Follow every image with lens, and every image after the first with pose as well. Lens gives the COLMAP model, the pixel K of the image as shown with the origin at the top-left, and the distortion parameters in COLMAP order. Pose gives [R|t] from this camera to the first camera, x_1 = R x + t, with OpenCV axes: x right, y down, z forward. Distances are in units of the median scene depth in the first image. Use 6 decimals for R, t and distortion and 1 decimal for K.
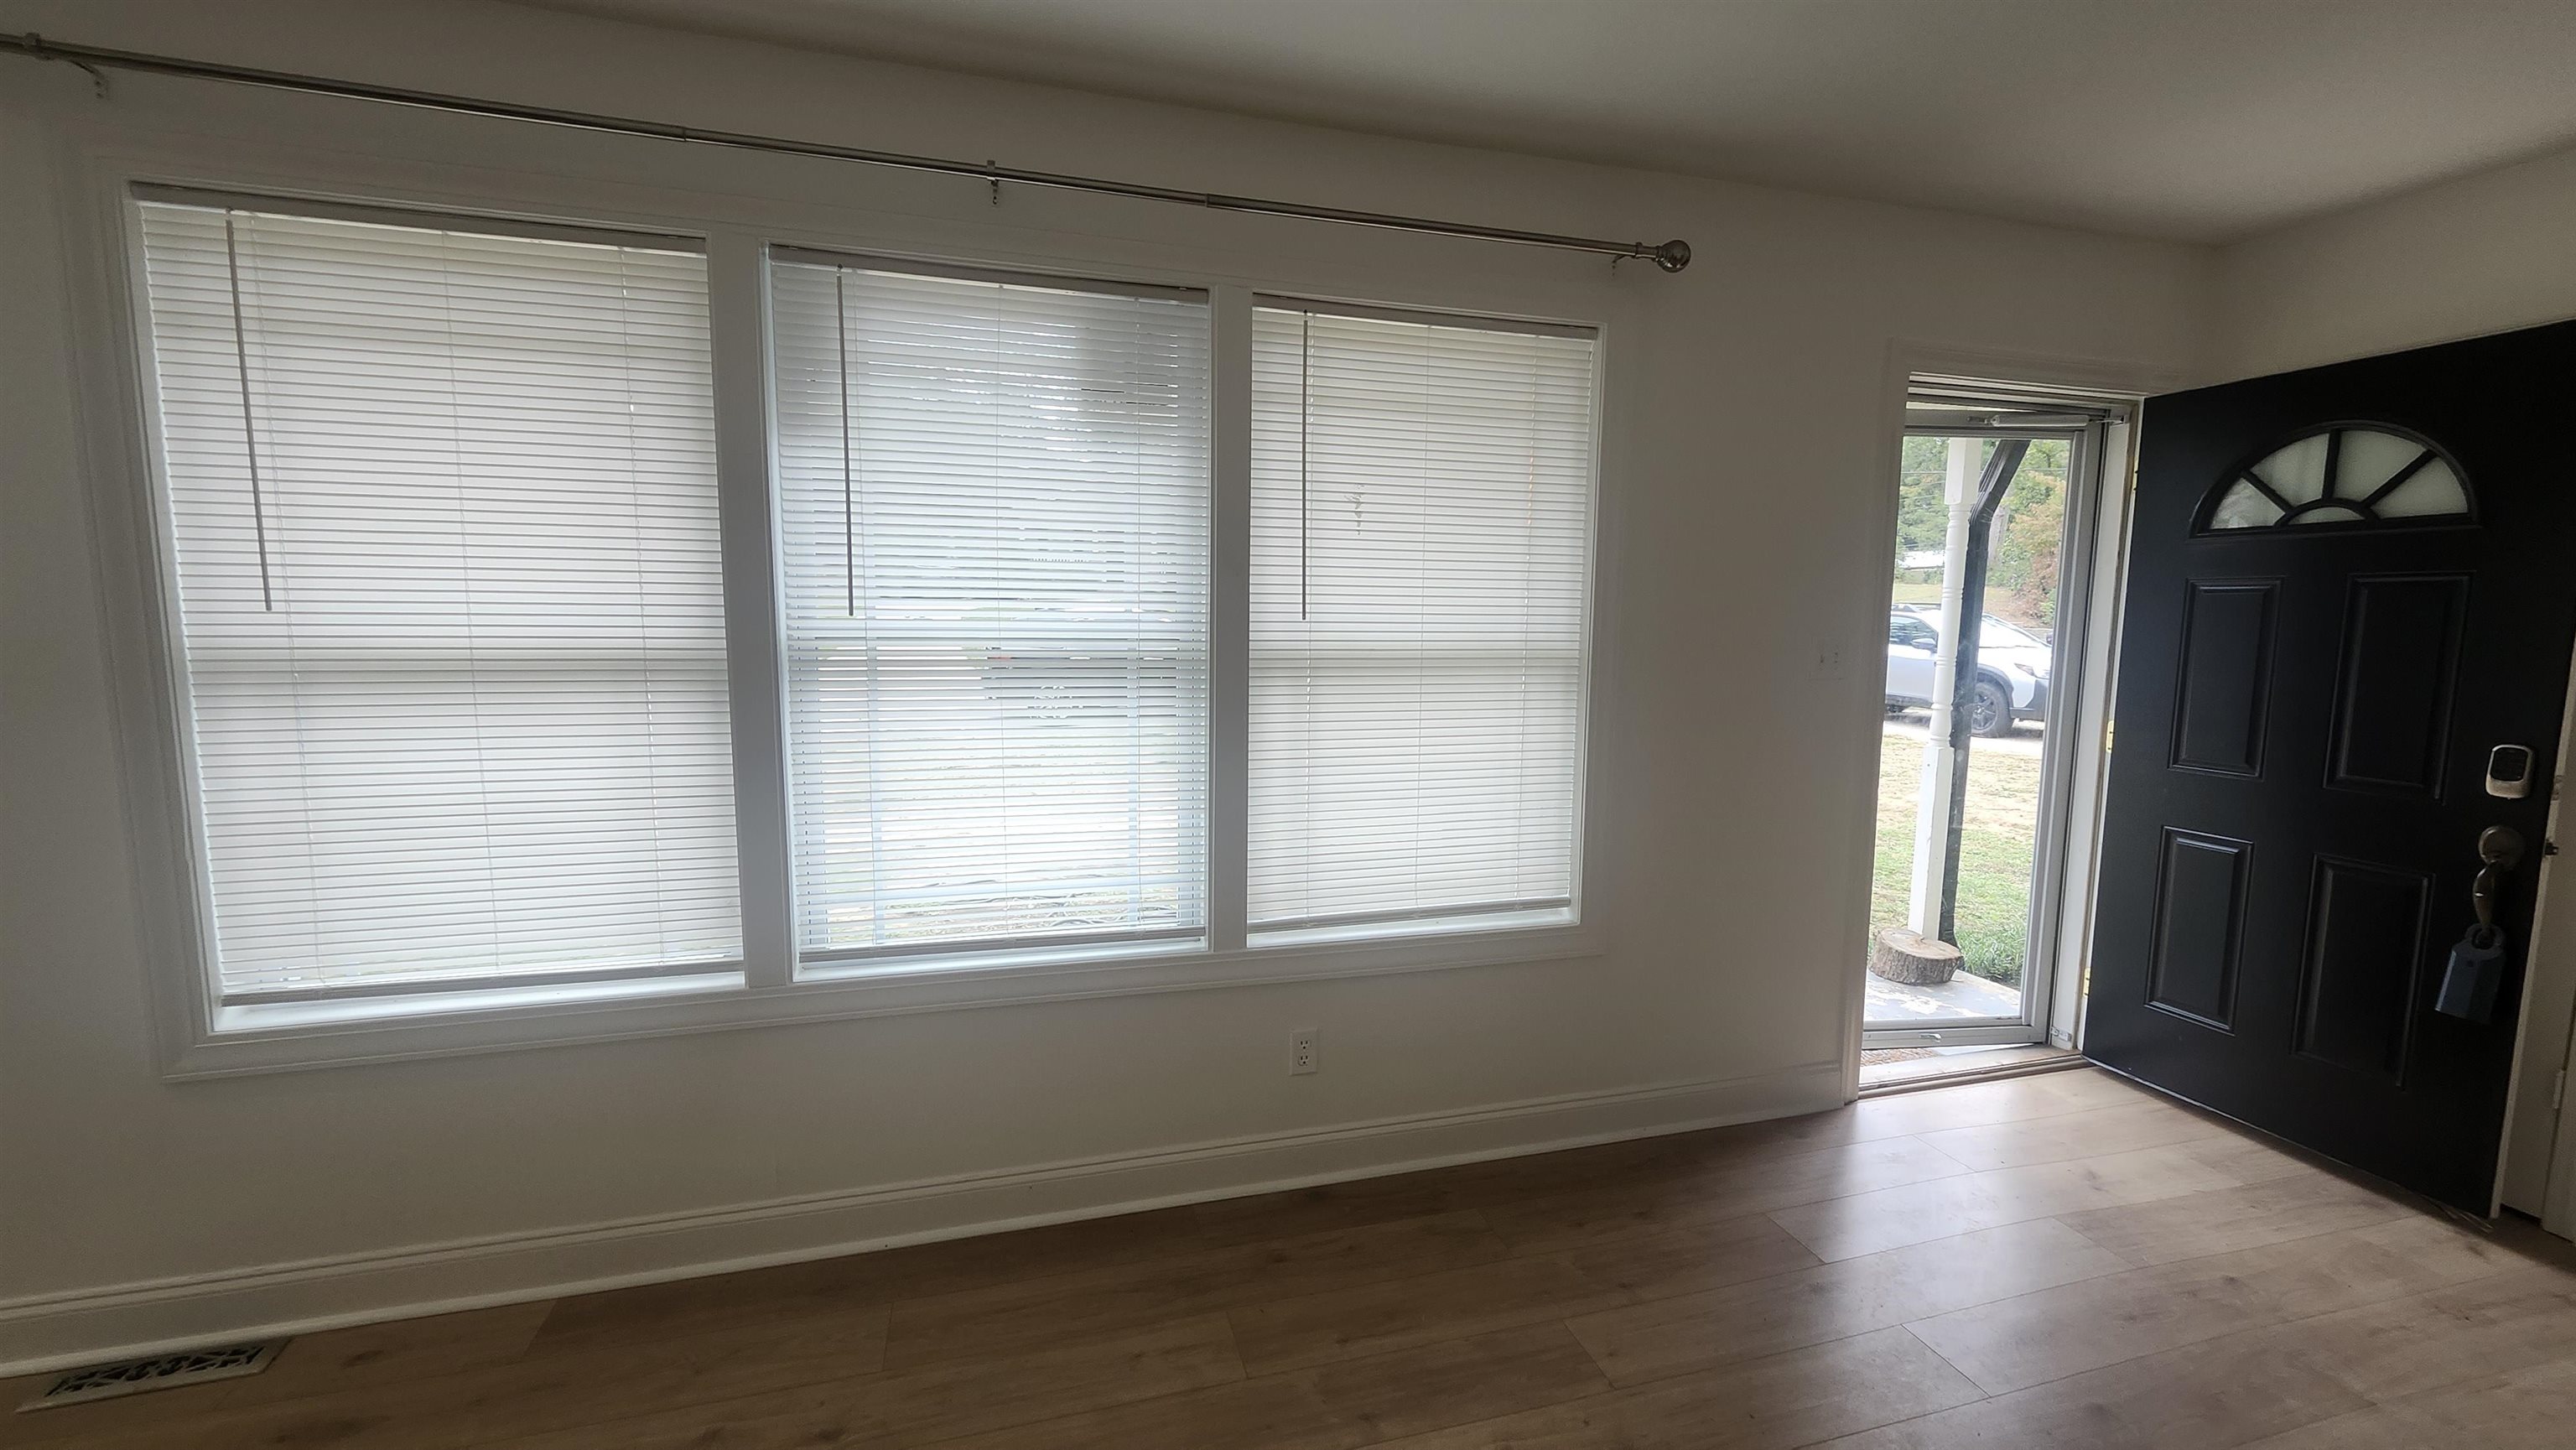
lens RADIAL K [[1013.2, 0, 1288.0], [0, 1013.2, 725.0], [0, 0, 1]] dist [0.006484, -0.000173]
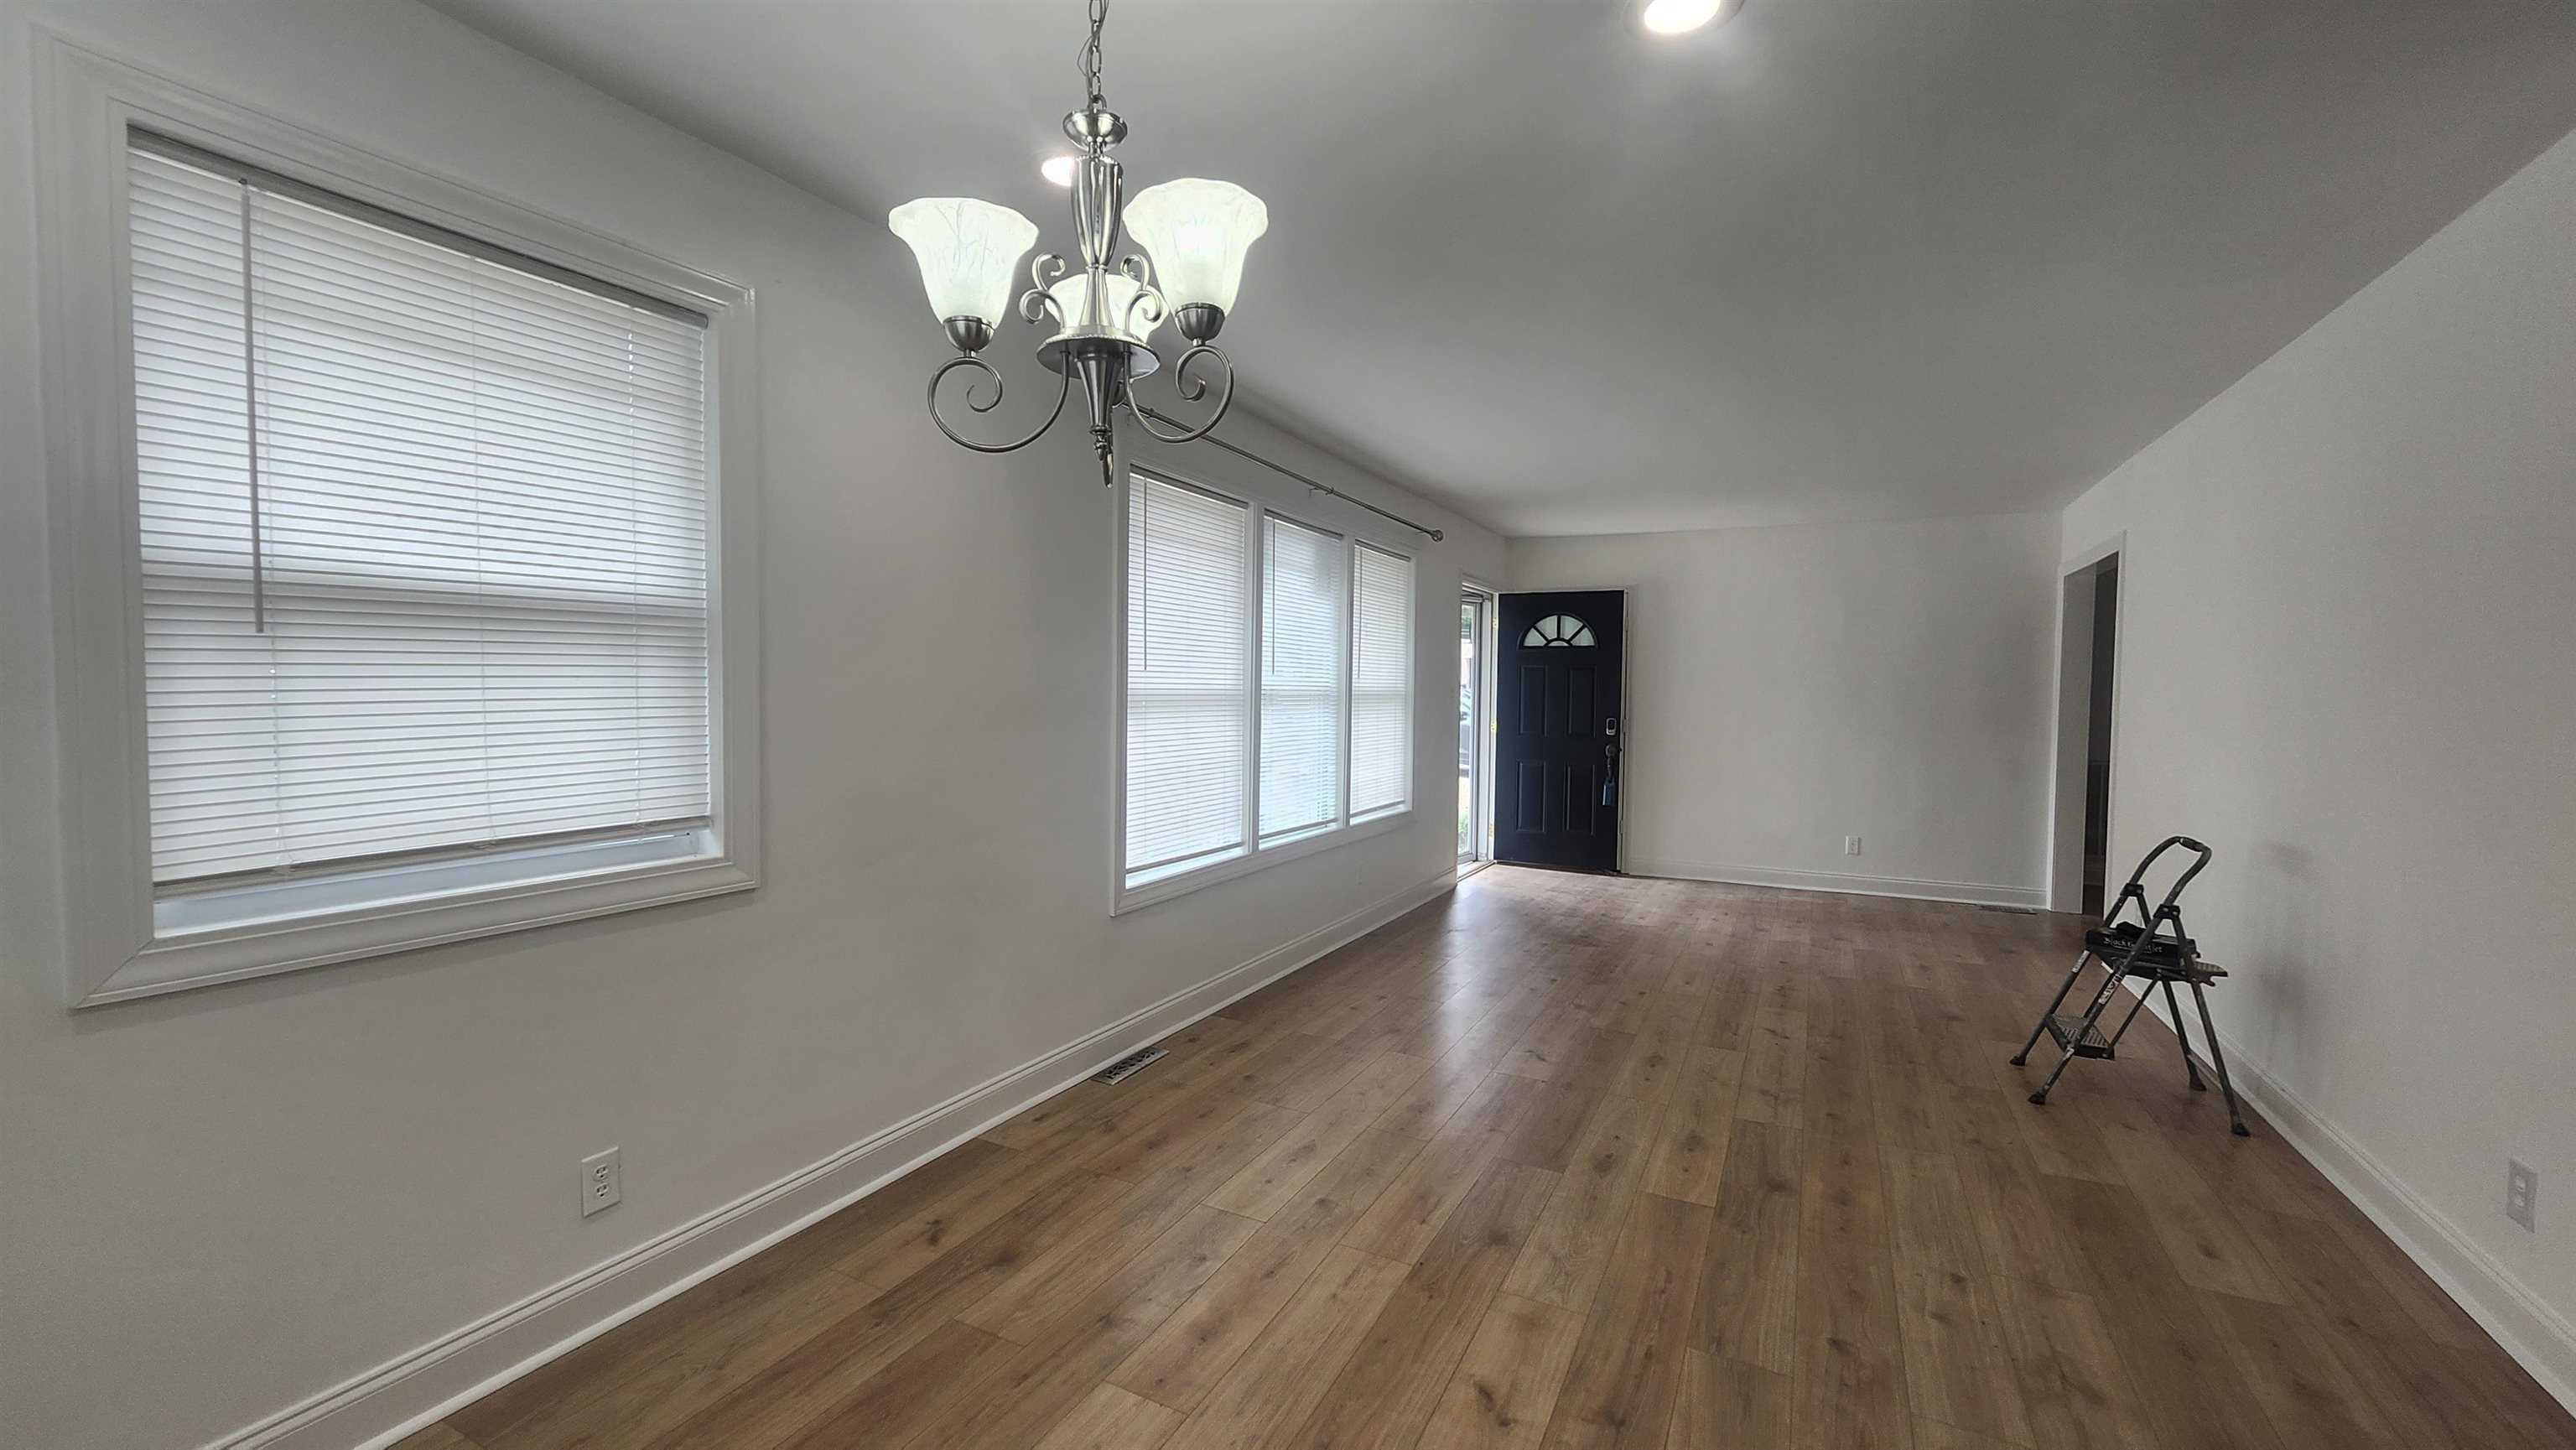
lens RADIAL K [[1013.2, 0, 1288.0], [0, 1013.2, 725.0], [0, 0, 1]] dist [0.006484, -0.000173]
pose [[0.686437, -0.027717, 0.726661, -1.775205], [0.067751, 0.997364, -0.025959, 0.051220], [-0.724026, 0.067052, 0.686505, -0.443782]]
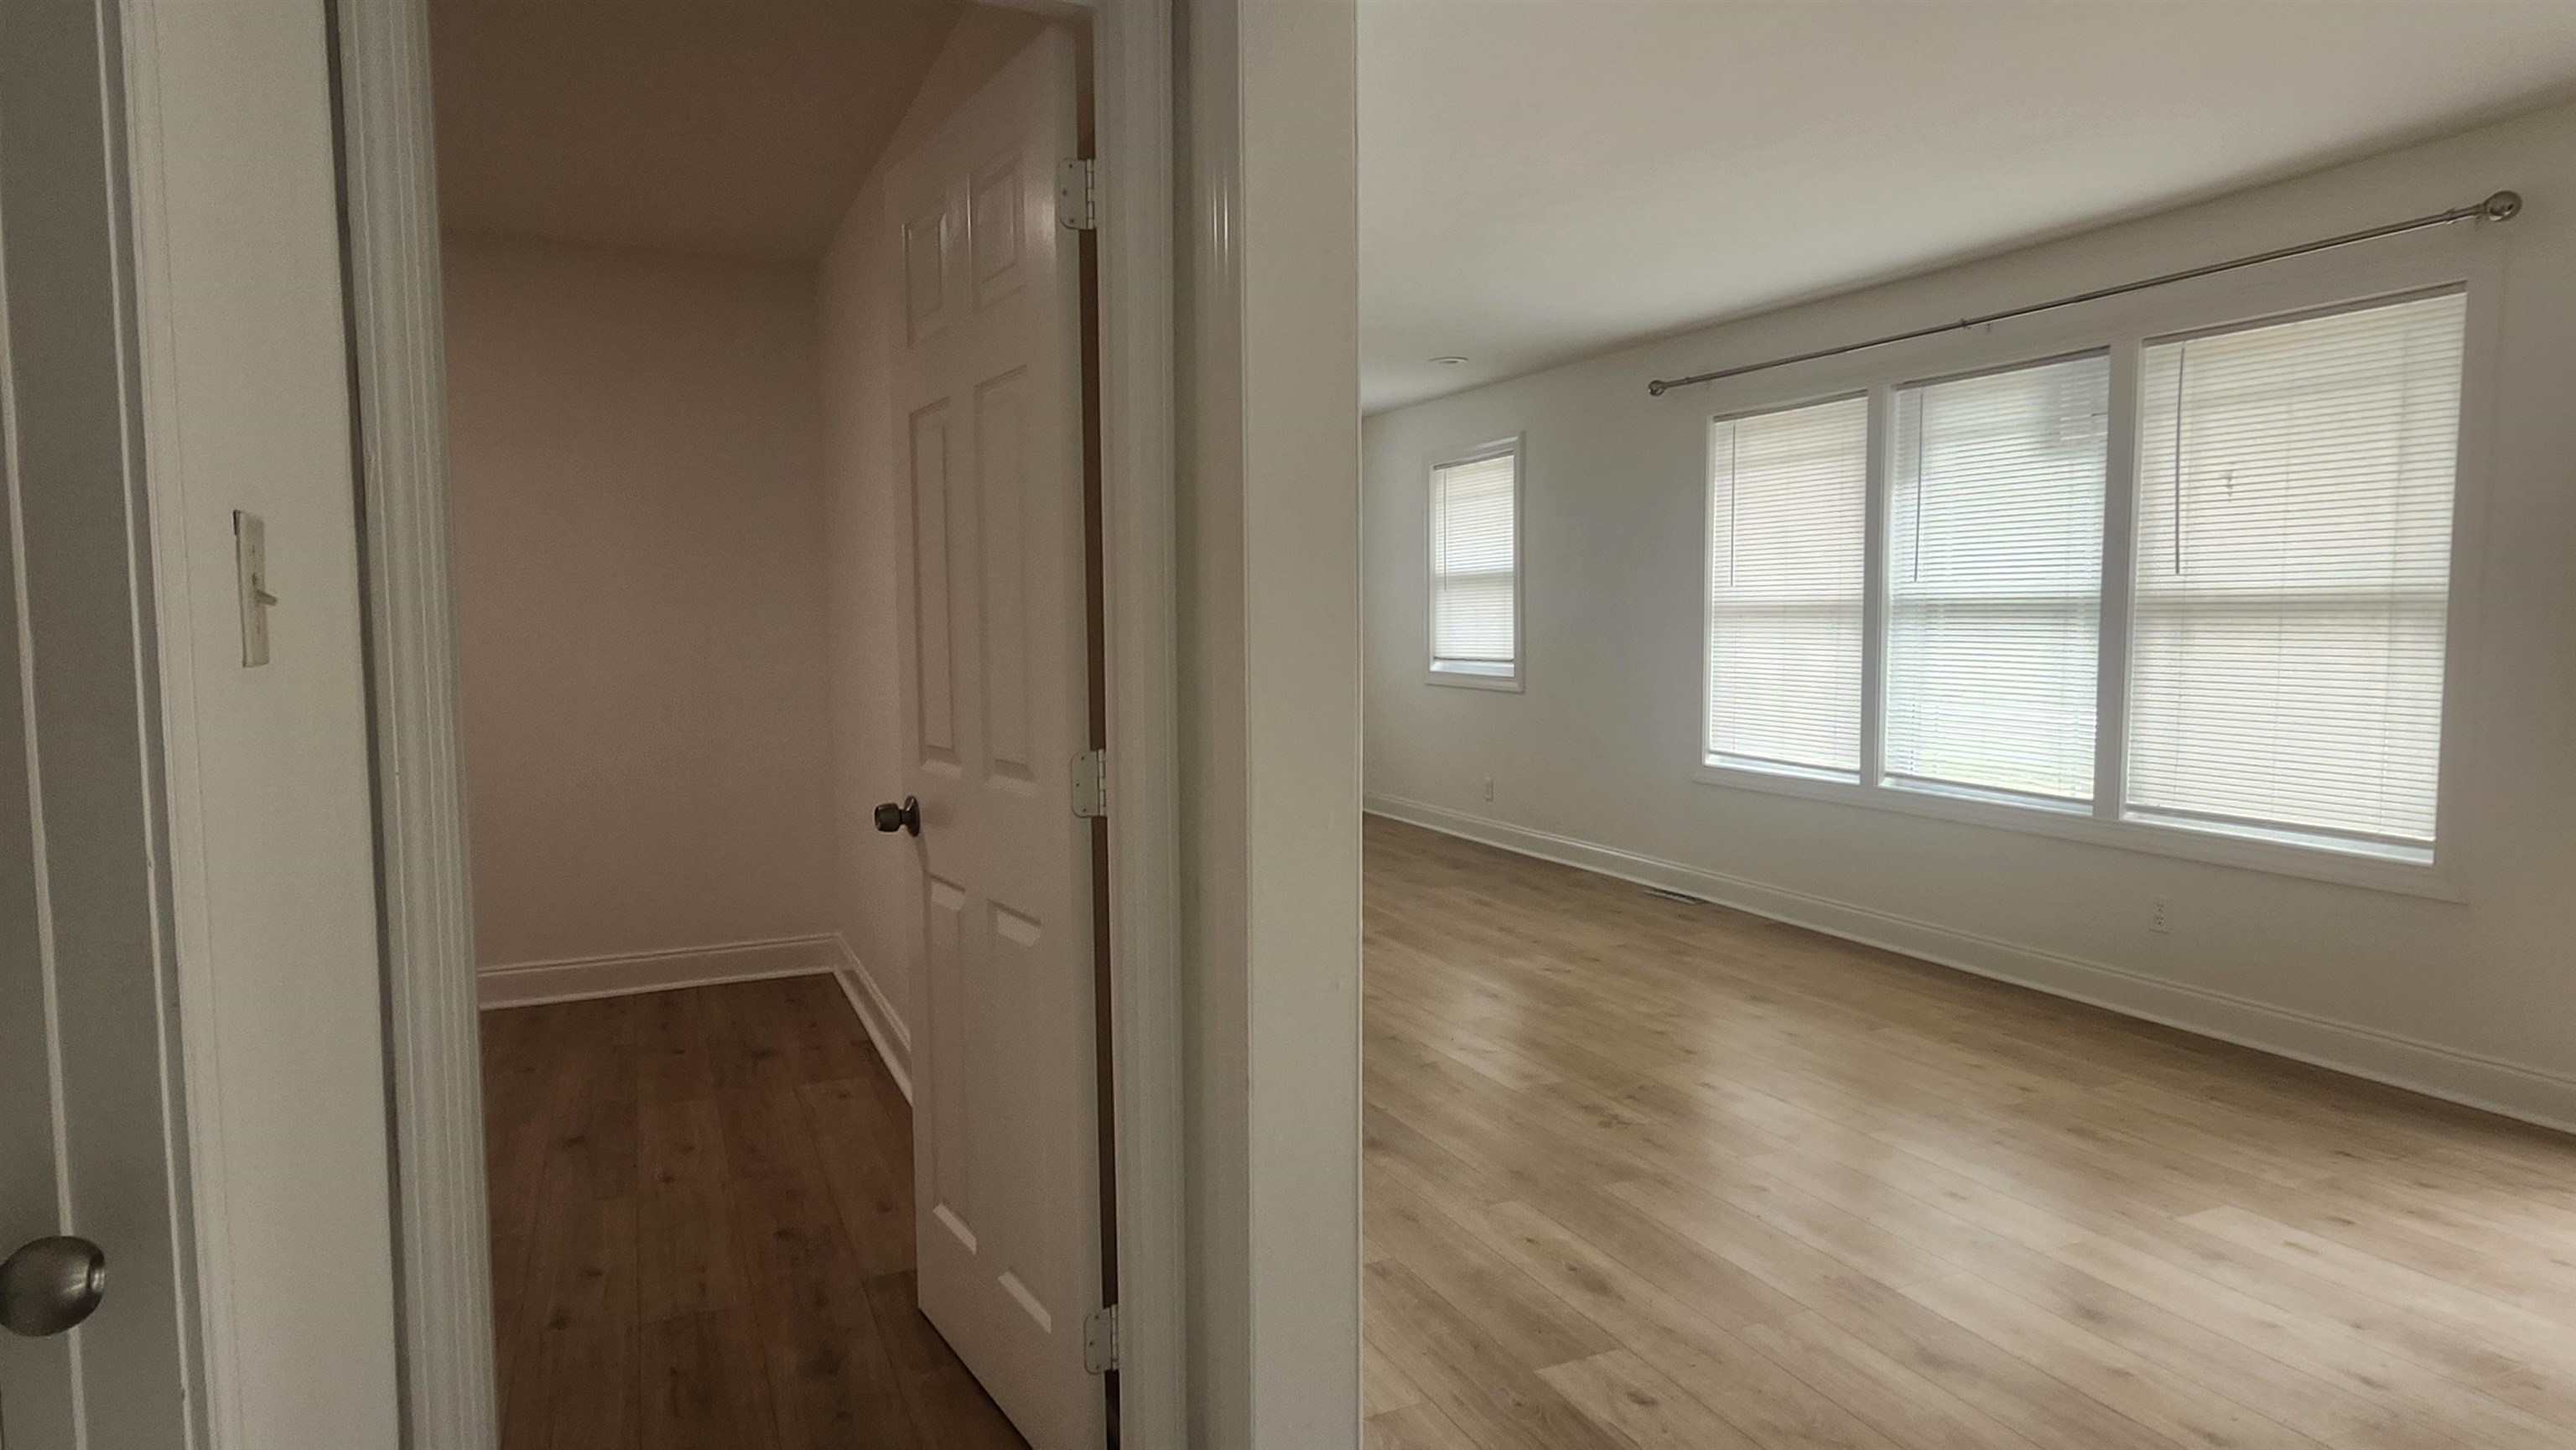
lens RADIAL K [[1447.4, 0, 1277.9], [0, 1447.4, 717.9], [0, 0, 1]] dist [0.002166, -0.000461]
pose [[0.148379, 0.068972, -0.986523, 1.702946], [-0.076543, 0.995373, 0.058078, 0.059207], [0.985964, 0.066894, 0.152971, -0.405679]]
